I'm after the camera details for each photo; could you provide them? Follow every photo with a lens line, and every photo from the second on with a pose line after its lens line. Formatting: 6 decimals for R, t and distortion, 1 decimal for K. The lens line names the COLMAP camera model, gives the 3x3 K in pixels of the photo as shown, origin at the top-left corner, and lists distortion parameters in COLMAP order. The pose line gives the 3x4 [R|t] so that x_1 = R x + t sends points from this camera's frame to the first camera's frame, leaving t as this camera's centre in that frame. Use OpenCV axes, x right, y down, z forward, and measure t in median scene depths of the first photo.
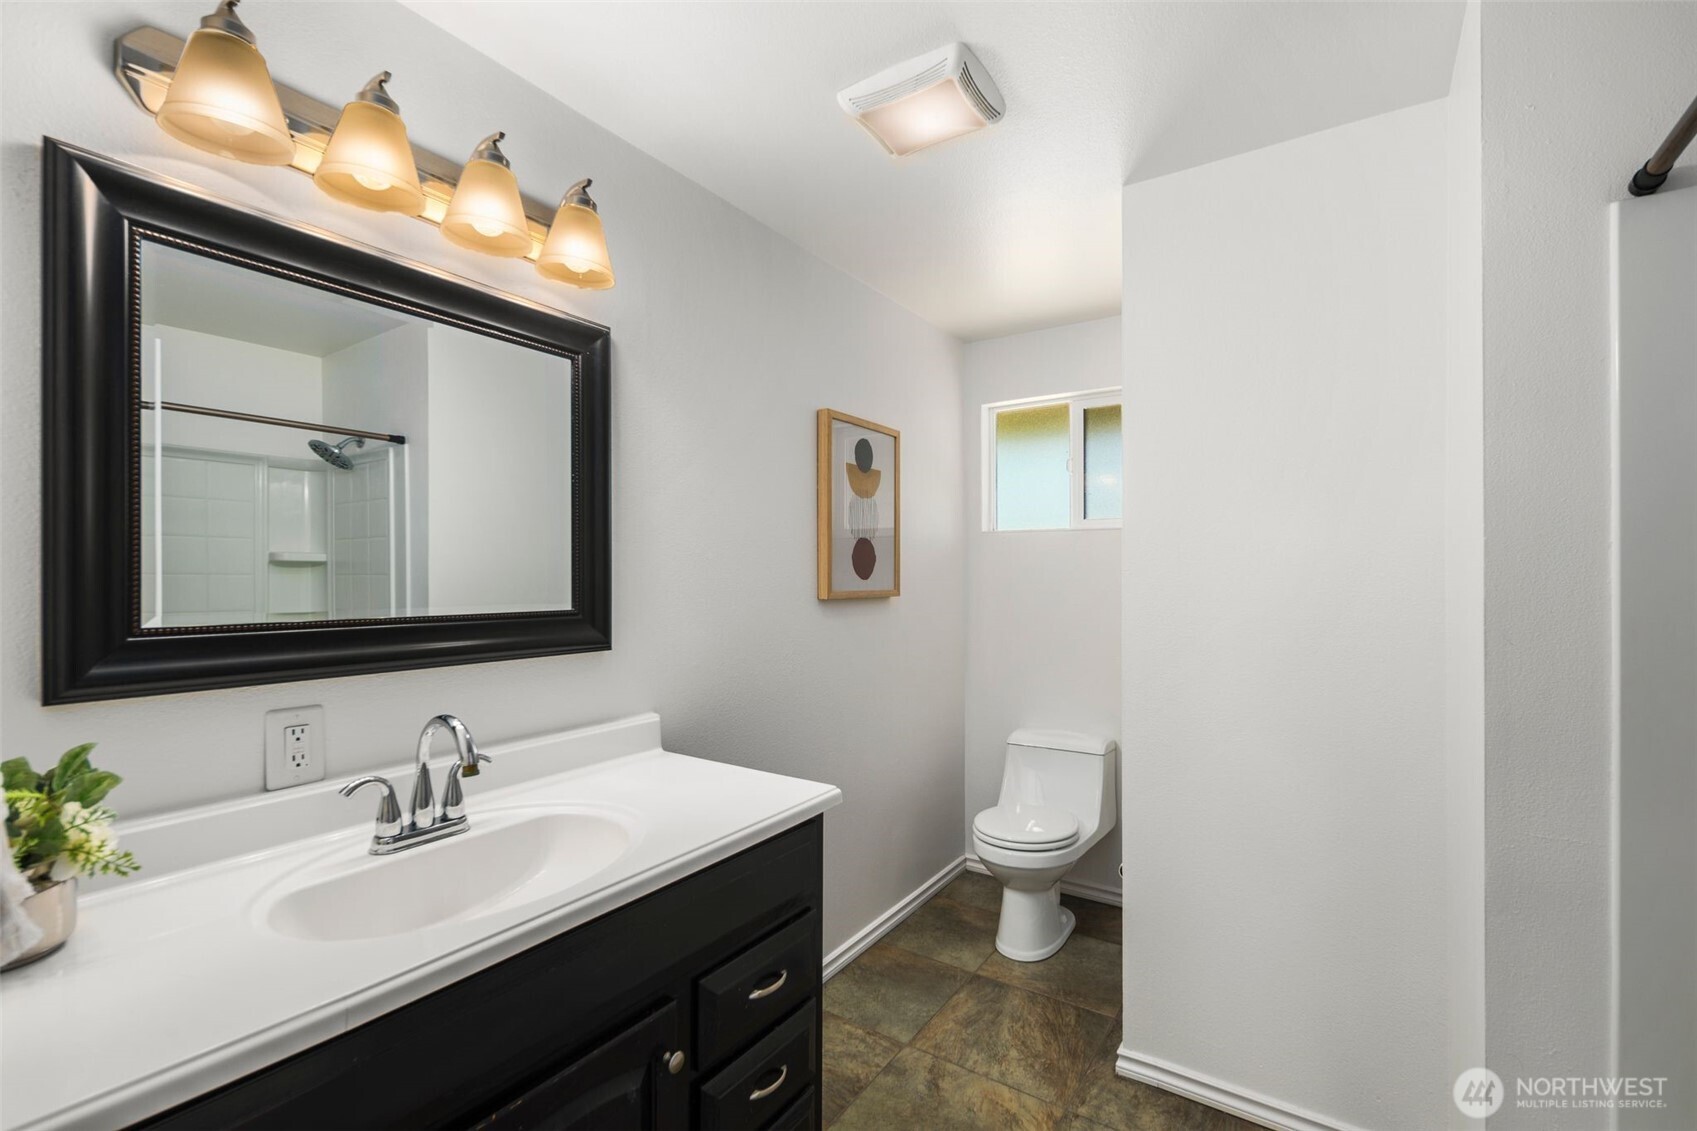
lens RADIAL K [[733.4, 0, 846.4], [0, 733.4, 573.0], [0, 0, 1]] dist [-0.001165, -0.000034]
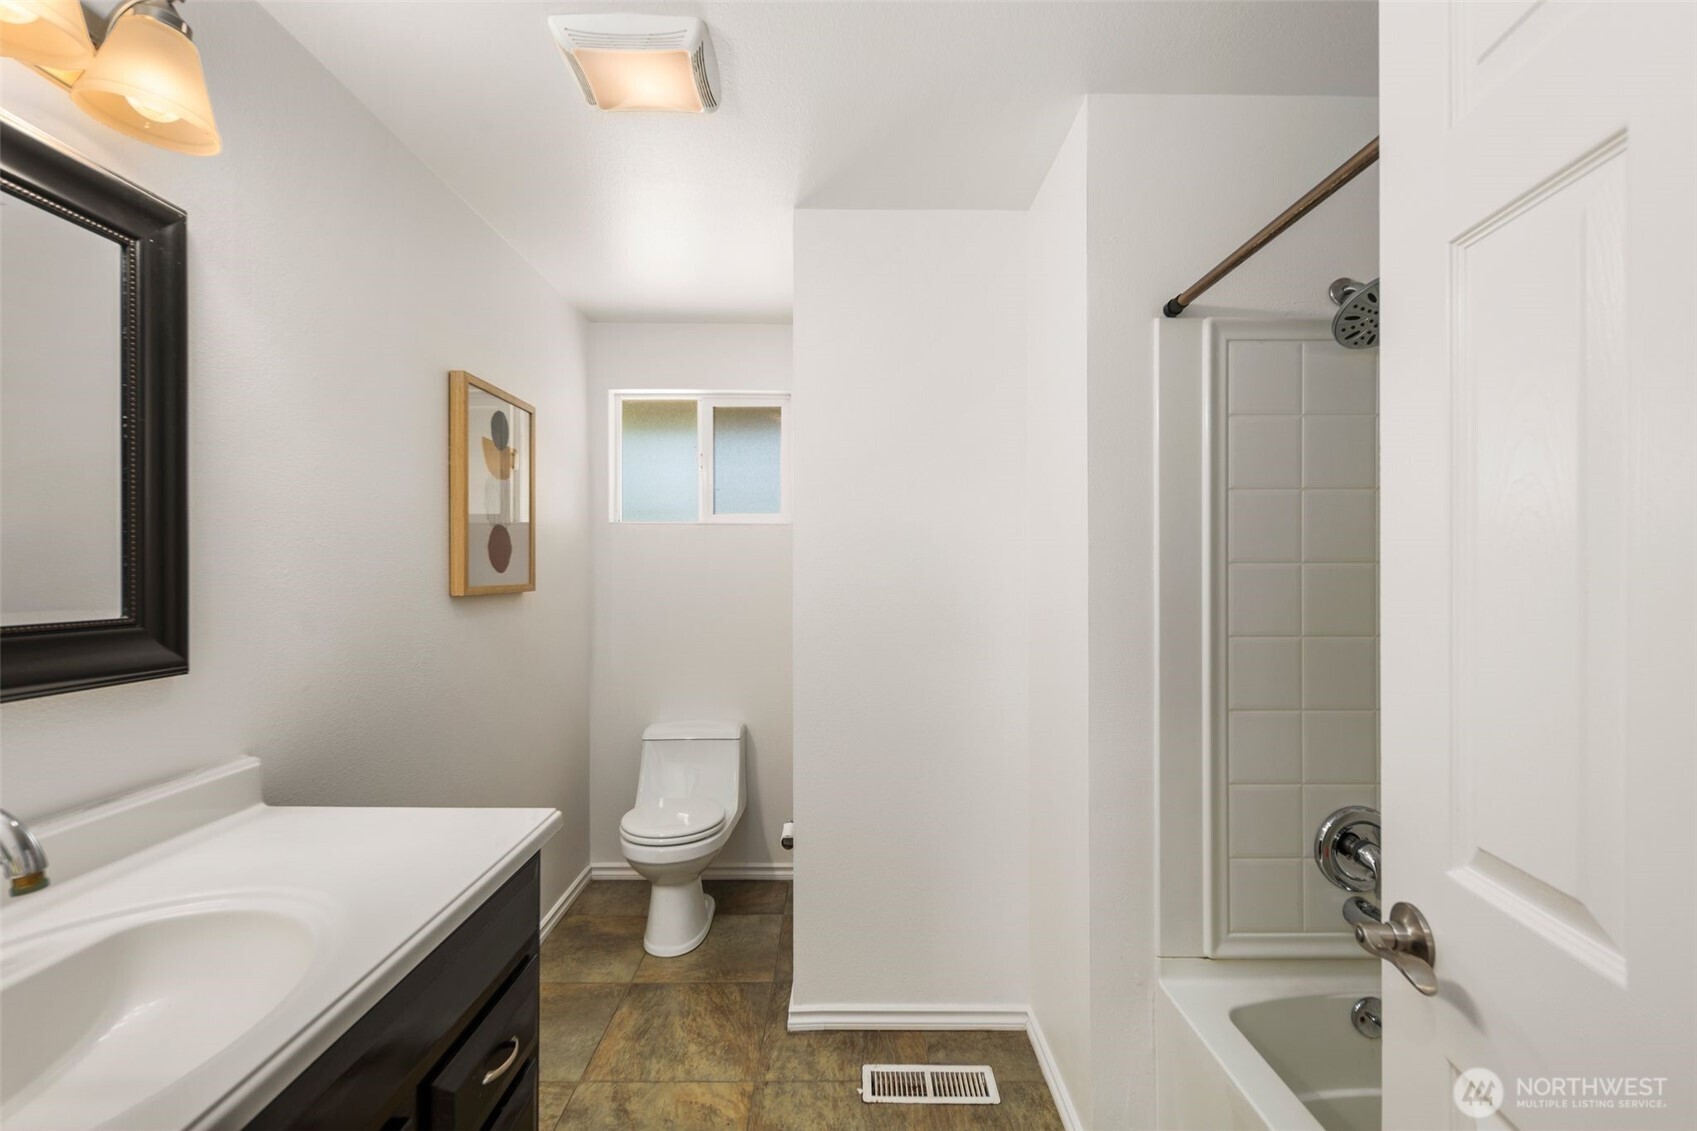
lens RADIAL K [[733.4, 0, 845.7], [0, 733.4, 566.2], [0, 0, 1]] dist [-0.001165, -0.000034]
pose [[0.828281, 0.002465, 0.560307, -0.158072], [-0.002425, 0.999997, -0.000814, 0.001222], [-0.560307, -0.000684, 0.828285, 0.059240]]
